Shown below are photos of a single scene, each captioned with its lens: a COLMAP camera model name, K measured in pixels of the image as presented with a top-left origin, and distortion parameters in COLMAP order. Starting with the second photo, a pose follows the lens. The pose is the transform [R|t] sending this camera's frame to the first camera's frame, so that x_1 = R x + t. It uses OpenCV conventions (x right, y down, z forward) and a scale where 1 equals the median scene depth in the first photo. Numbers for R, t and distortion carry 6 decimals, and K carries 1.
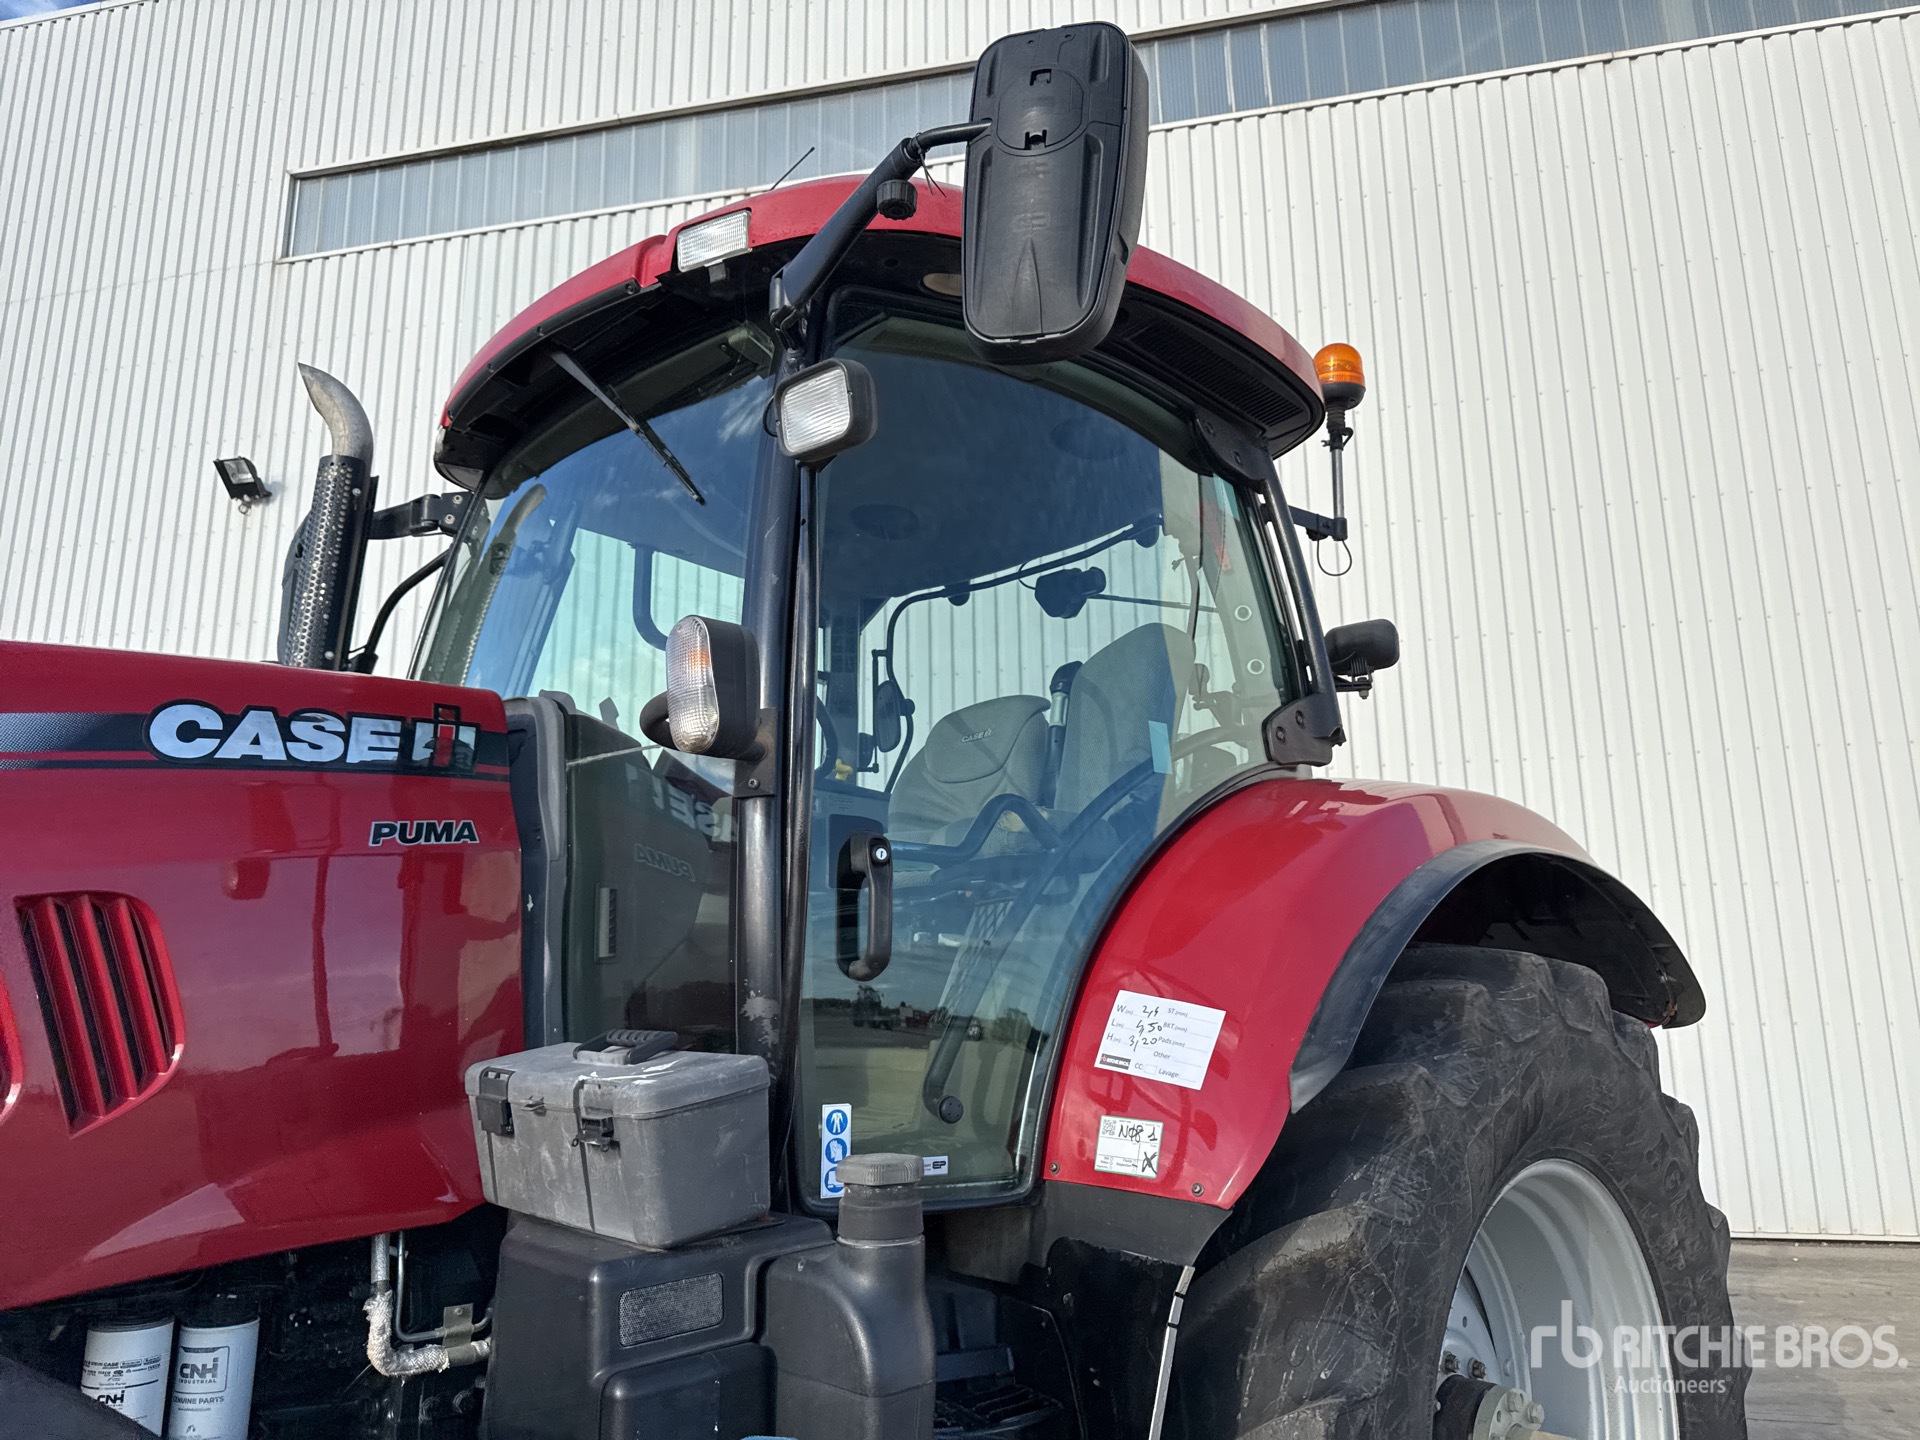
lens RADIAL K [[1368.4, 0, 895.2], [0, 1368.4, 725.6], [0, 0, 1]] dist [0.043481, -0.080419]
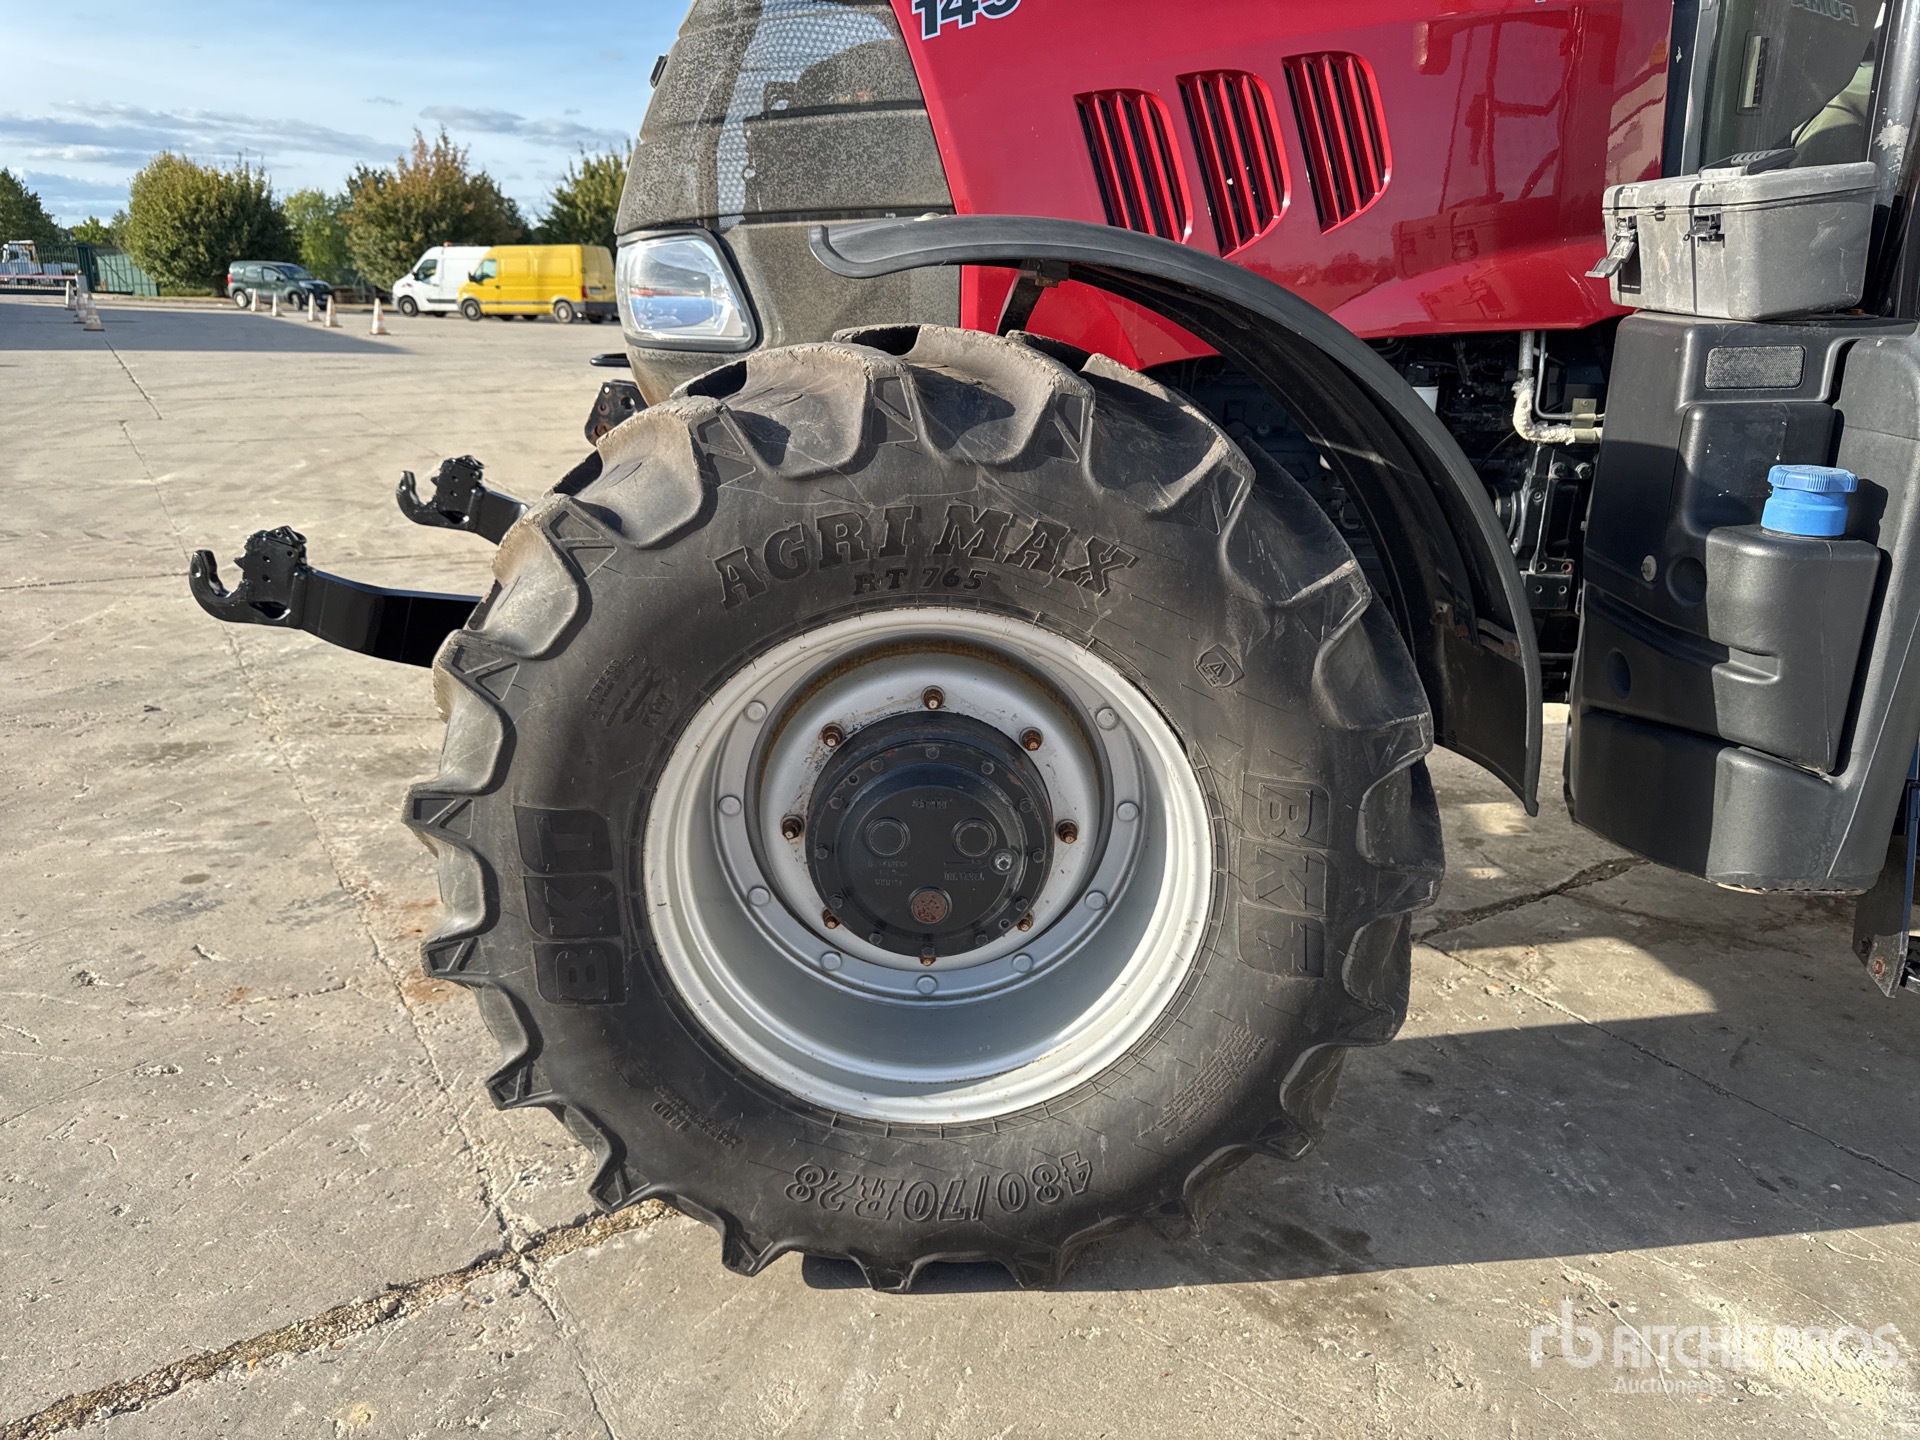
lens RADIAL K [[1309.9, 0, 1007.0], [0, 1309.9, 720.5], [0, 0, 1]] dist [0.023454, -0.035555]
pose [[0.750569, 0.211581, -0.626003, 0.105684], [0.131569, 0.880533, 0.455358, 0.050342], [0.647562, -0.424140, 0.633063, -0.247328]]
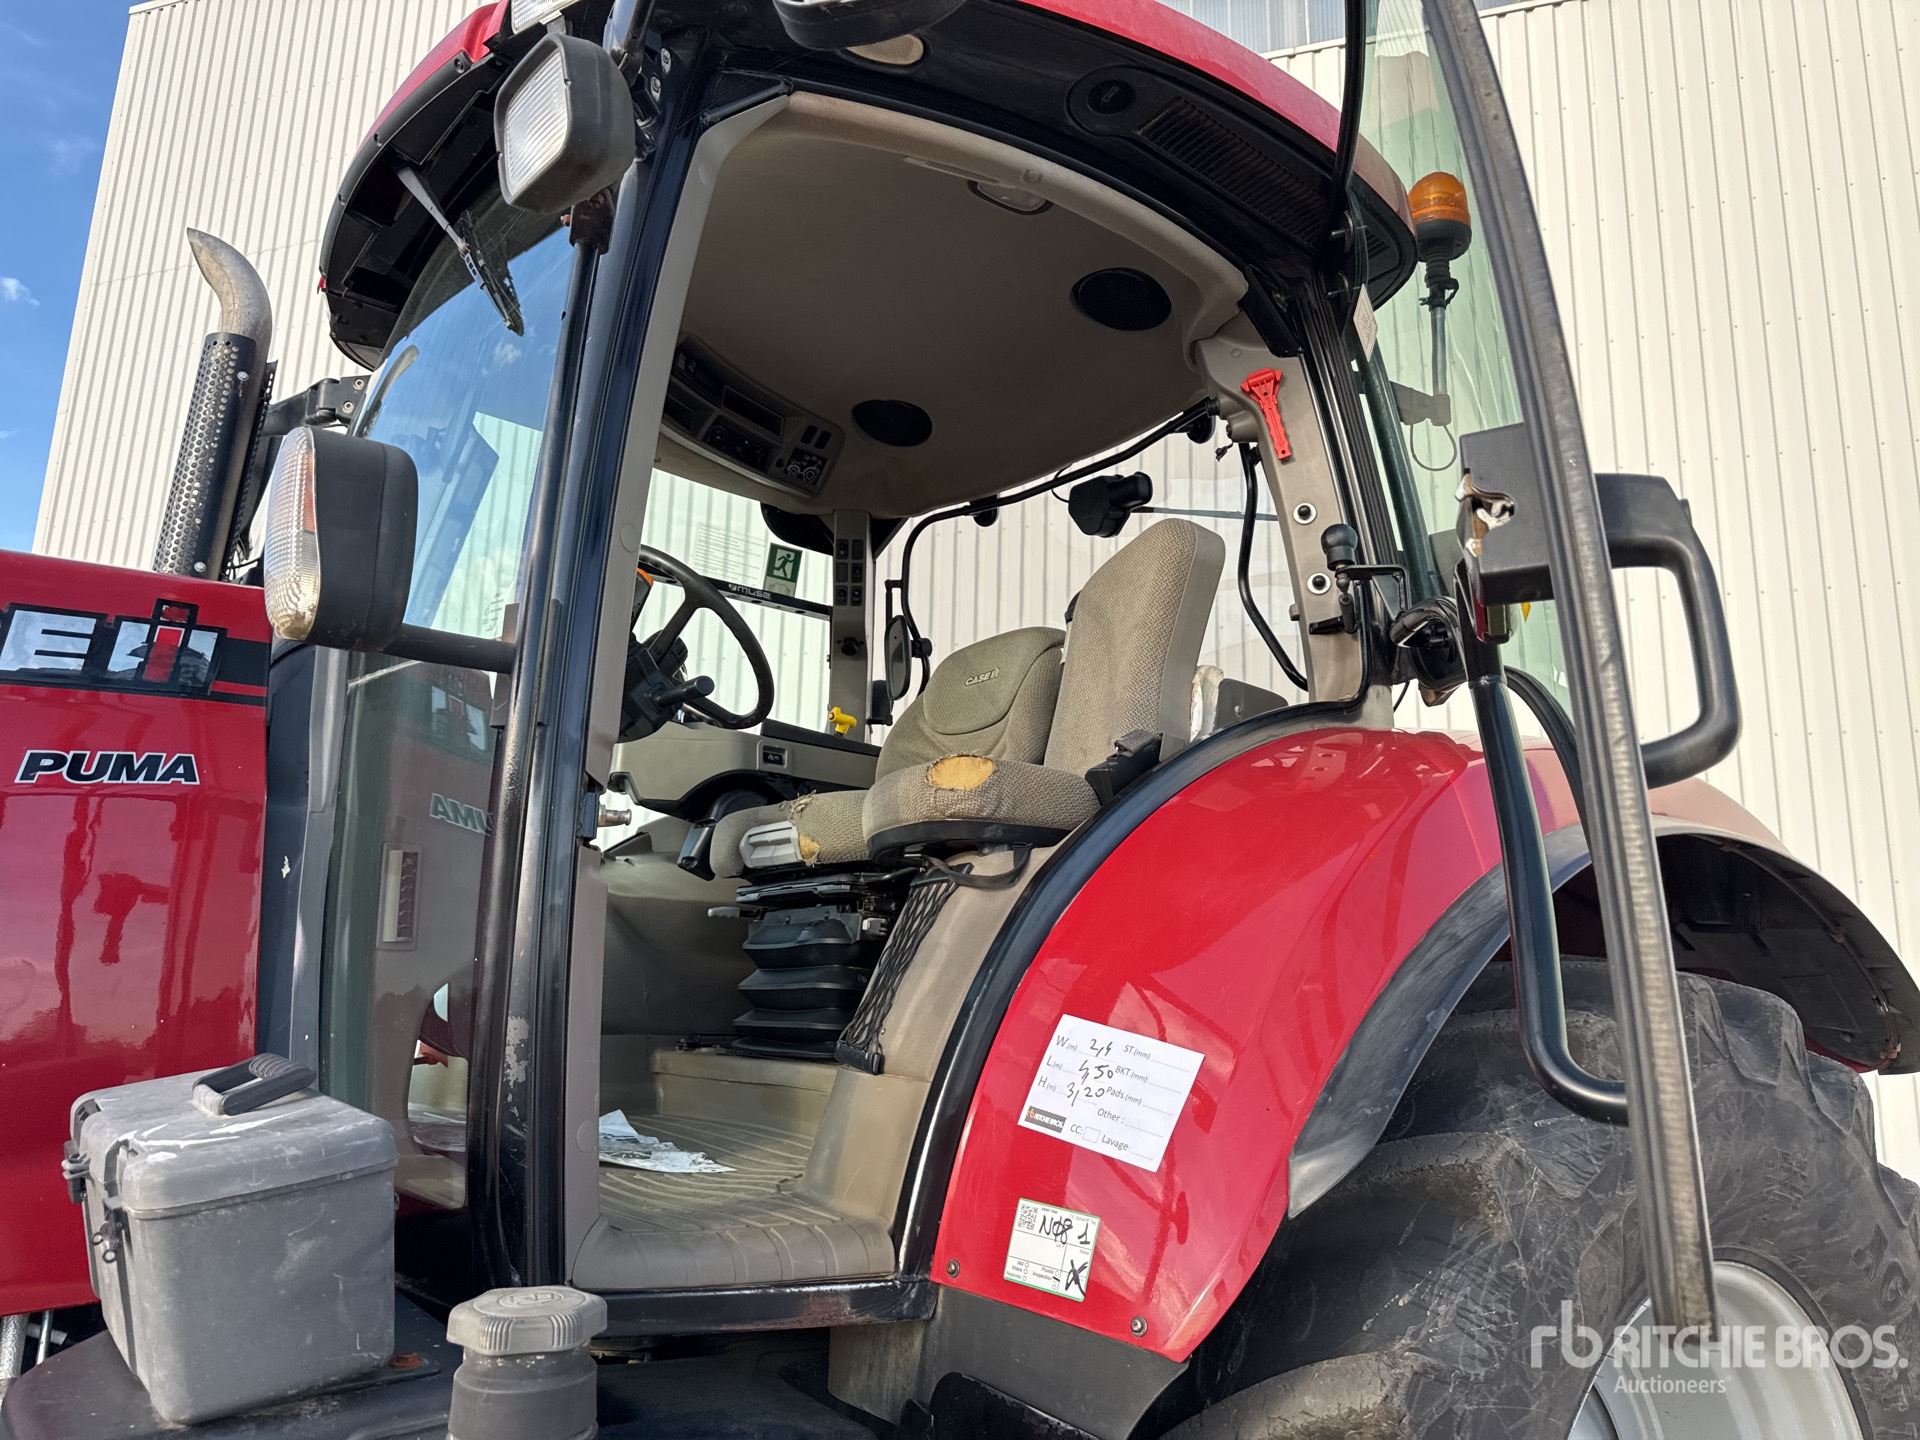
lens RADIAL K [[1354.4, 0, 922.4], [0, 1354.4, 710.6], [0, 0, 1]] dist [0.003147, 0.001963]
pose [[0.994915, 0.016224, -0.099400, 0.161914], [-0.015702, 0.999858, 0.006037, 0.035382], [0.099483, -0.004445, 0.995029, 0.313147]]
